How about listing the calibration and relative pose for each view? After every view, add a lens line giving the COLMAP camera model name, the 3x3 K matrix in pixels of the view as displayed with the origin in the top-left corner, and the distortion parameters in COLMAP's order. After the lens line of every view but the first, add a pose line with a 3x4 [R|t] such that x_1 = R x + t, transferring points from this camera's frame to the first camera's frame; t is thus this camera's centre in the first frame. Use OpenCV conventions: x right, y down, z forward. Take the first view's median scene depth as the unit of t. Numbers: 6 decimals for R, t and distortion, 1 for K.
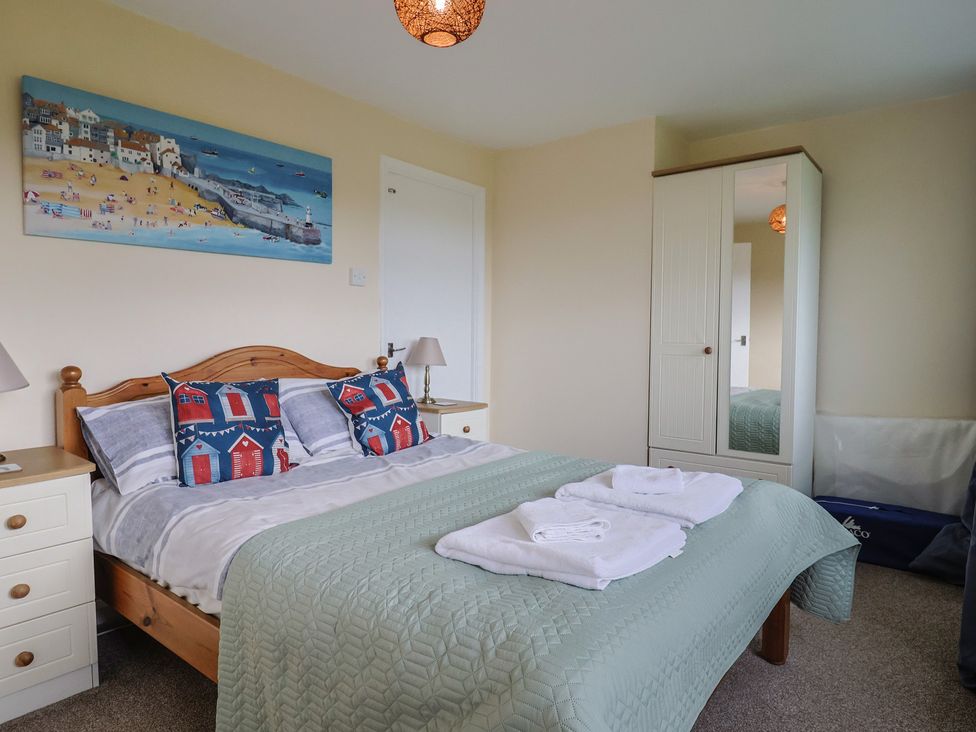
lens RADIAL K [[589.8, 0, 497.0], [0, 589.8, 362.4], [0, 0, 1]] dist [-0.000150, -0.013520]
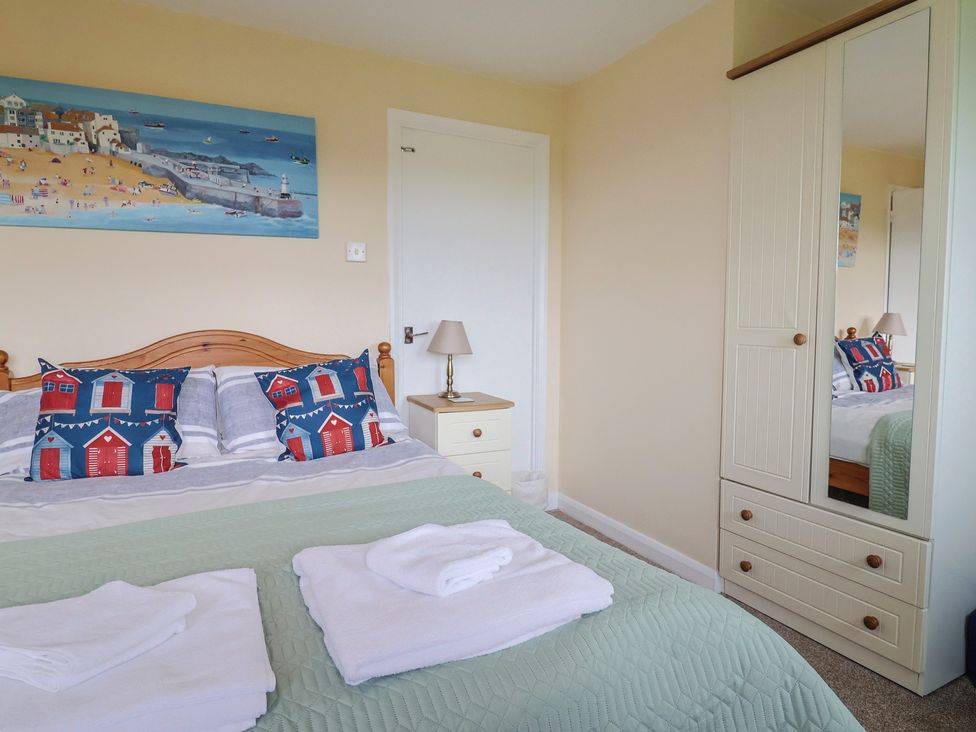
lens RADIAL K [[589.8, 0, 484.8], [0, 589.8, 360.5], [0, 0, 1]] dist [-0.000150, -0.013520]
pose [[0.907900, 0.024587, -0.418465, 0.370623], [-0.014161, 0.999508, 0.028002, -0.012152], [0.418948, -0.019497, 0.907801, 0.333018]]
